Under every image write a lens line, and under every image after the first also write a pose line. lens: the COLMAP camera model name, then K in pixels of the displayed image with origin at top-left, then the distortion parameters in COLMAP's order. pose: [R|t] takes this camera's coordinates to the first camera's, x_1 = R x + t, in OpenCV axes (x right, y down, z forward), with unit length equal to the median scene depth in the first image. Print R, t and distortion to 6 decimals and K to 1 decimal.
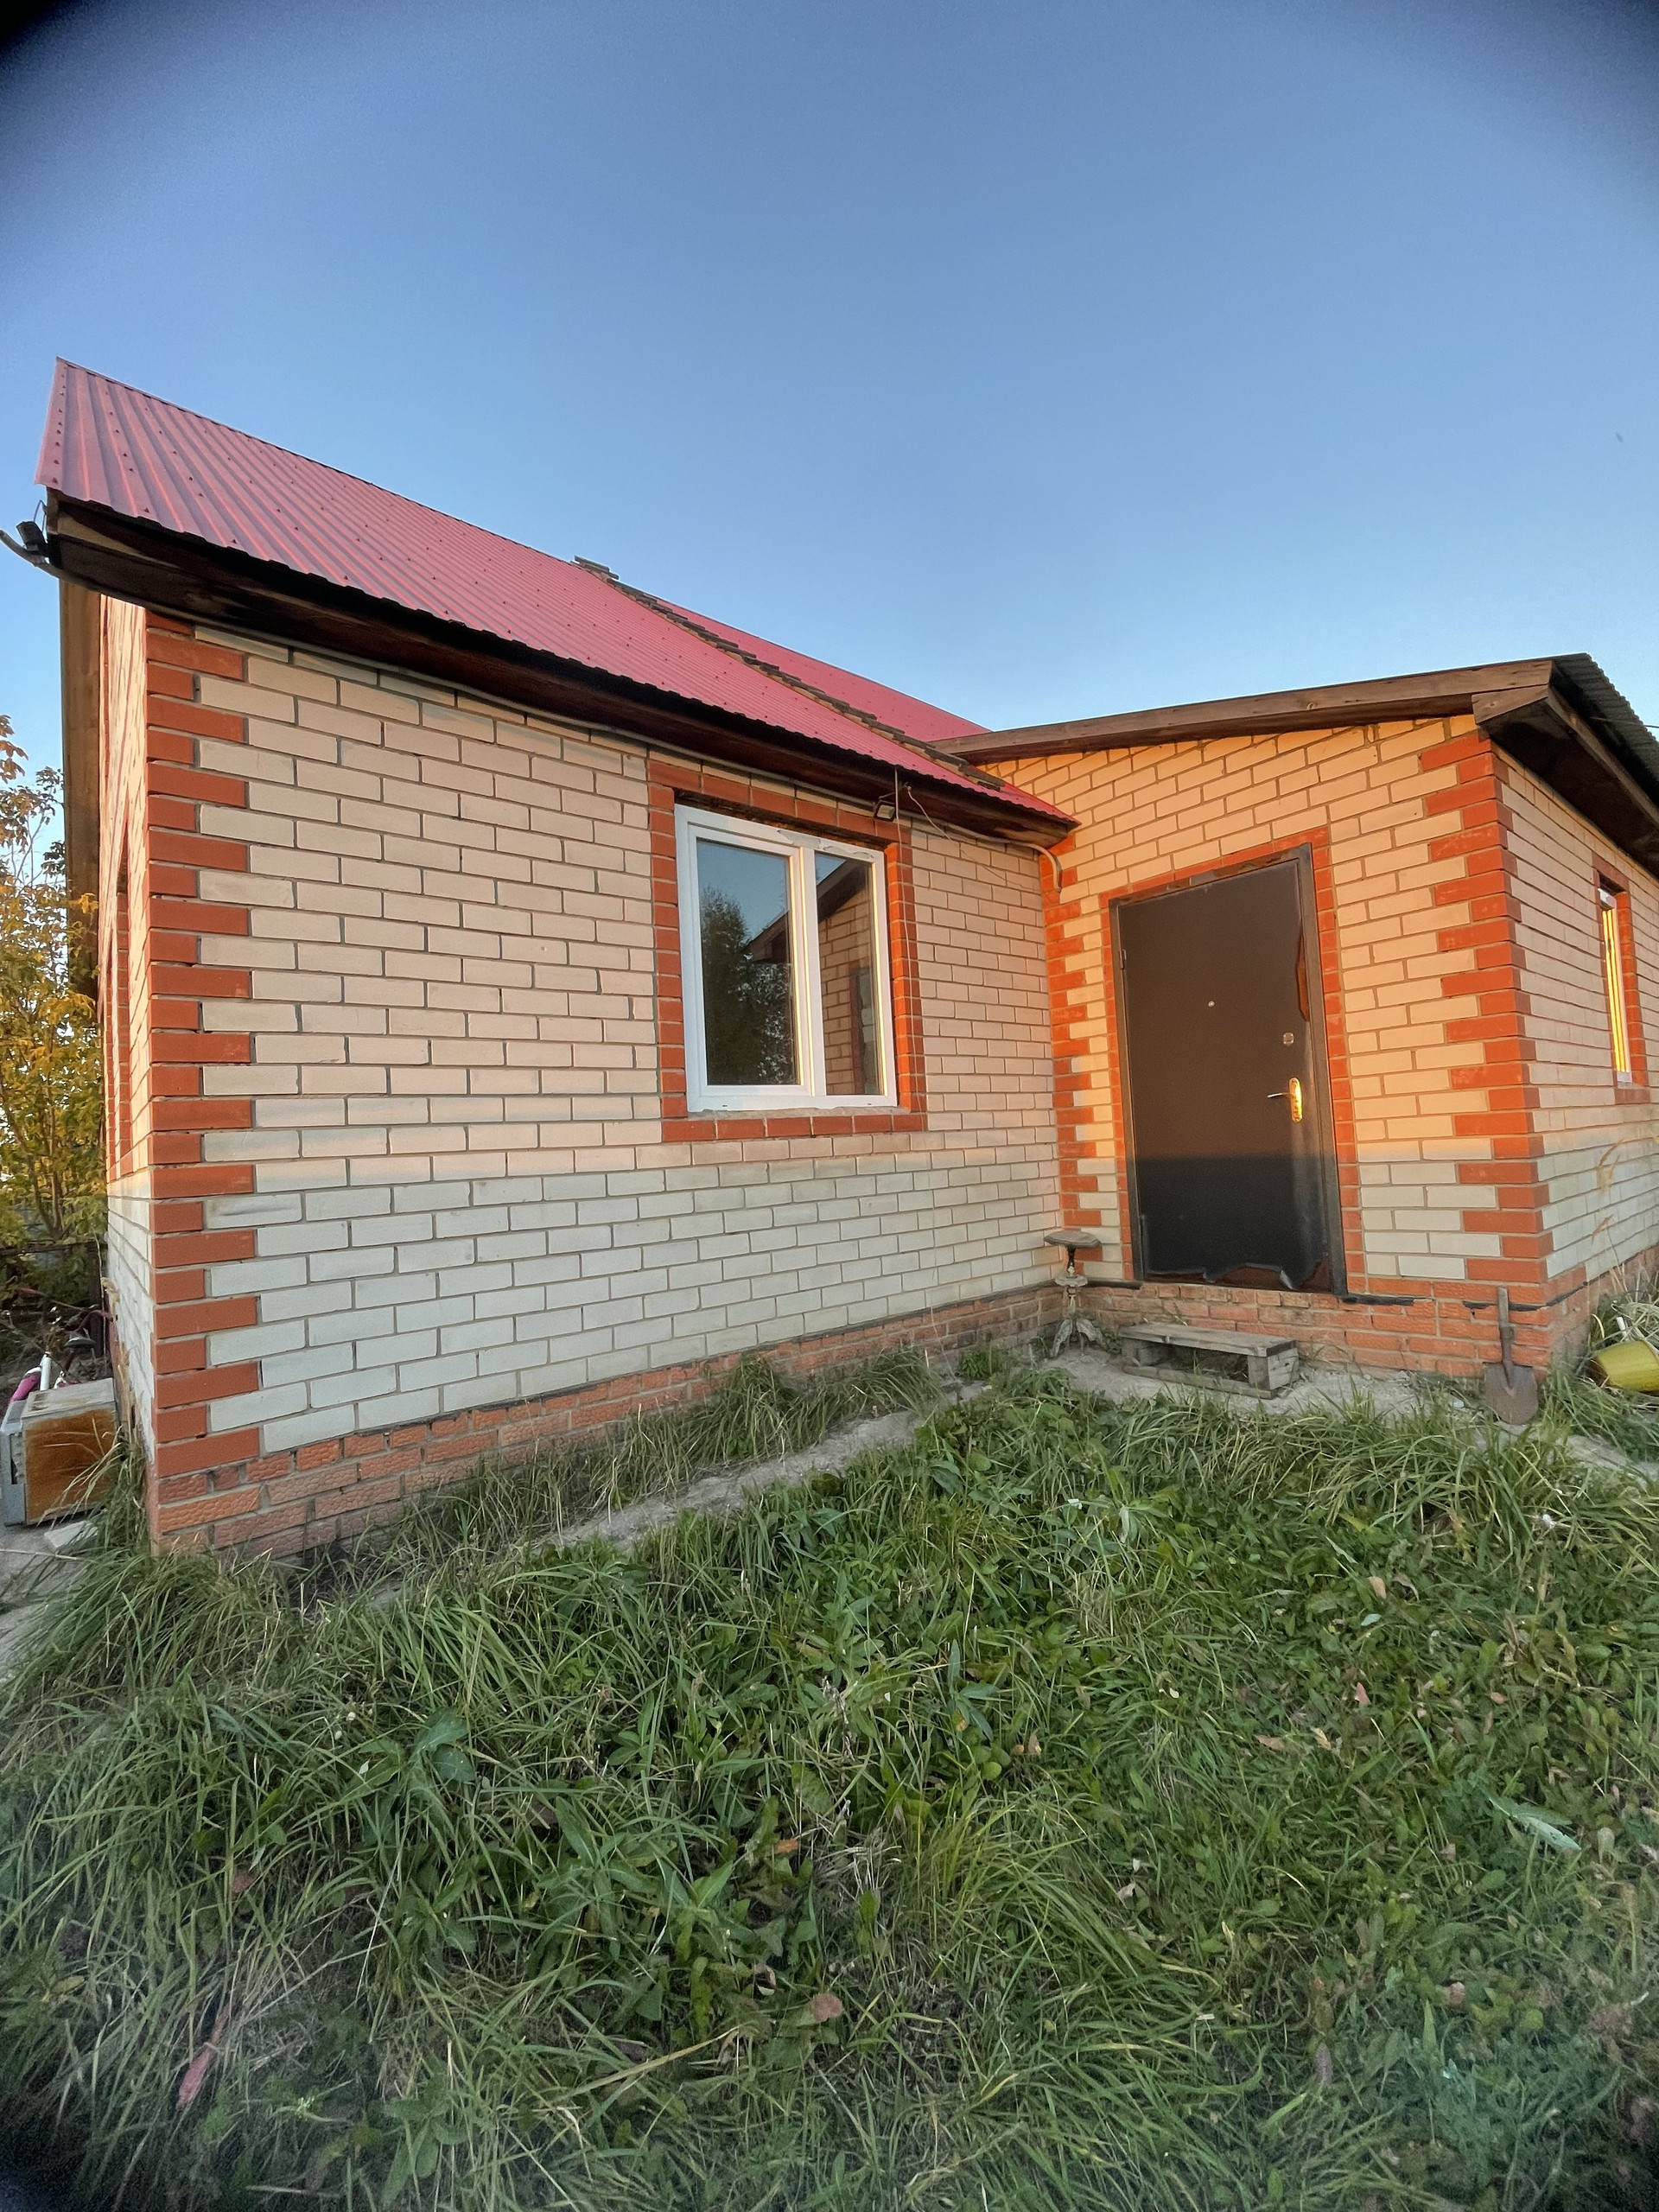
lens RADIAL K [[897.9, 0, 832.6], [0, 897.9, 1105.9], [0, 0, 1]] dist [-0.000769, -0.000070]
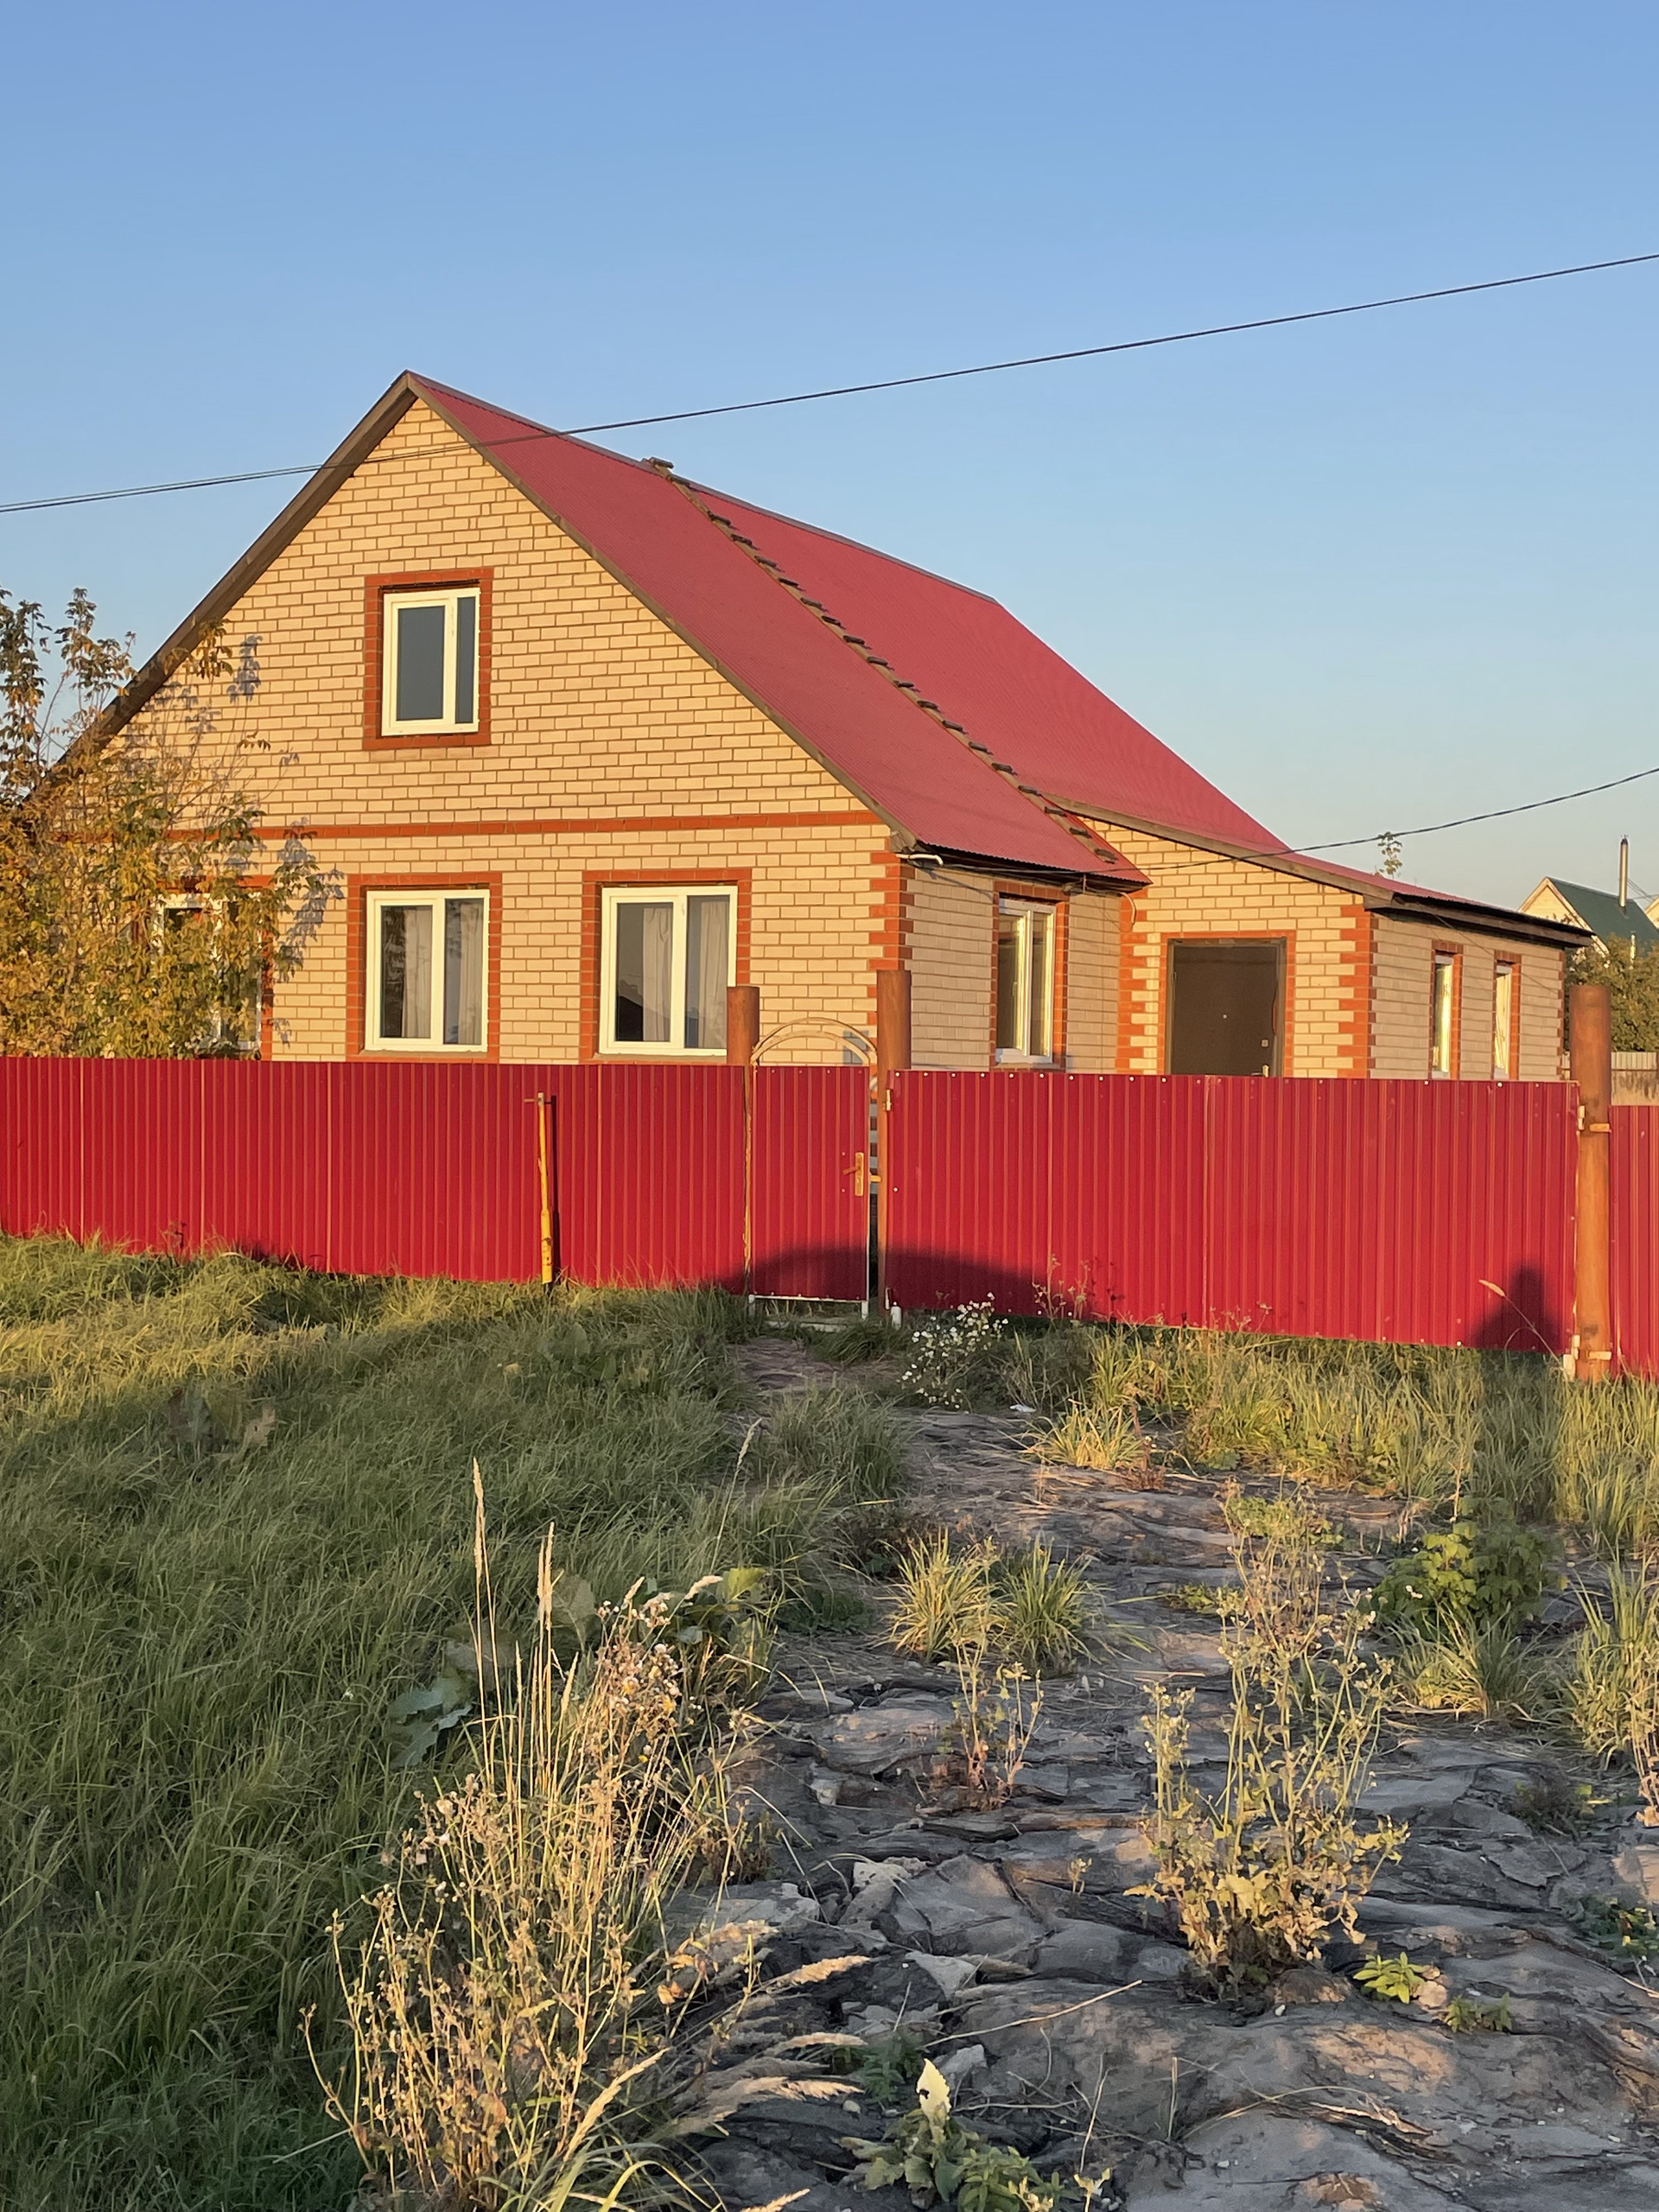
lens RADIAL K [[2758.8, 0, 829.5], [0, 2758.8, 1113.4], [0, 0, 1]] dist [0.038333, 0.000000]
pose [[0.924125, 0.064413, 0.376623, -2.394983], [-0.087366, 0.995197, 0.044164, -0.104532], [-0.371969, -0.073717, 0.925313, -3.838839]]
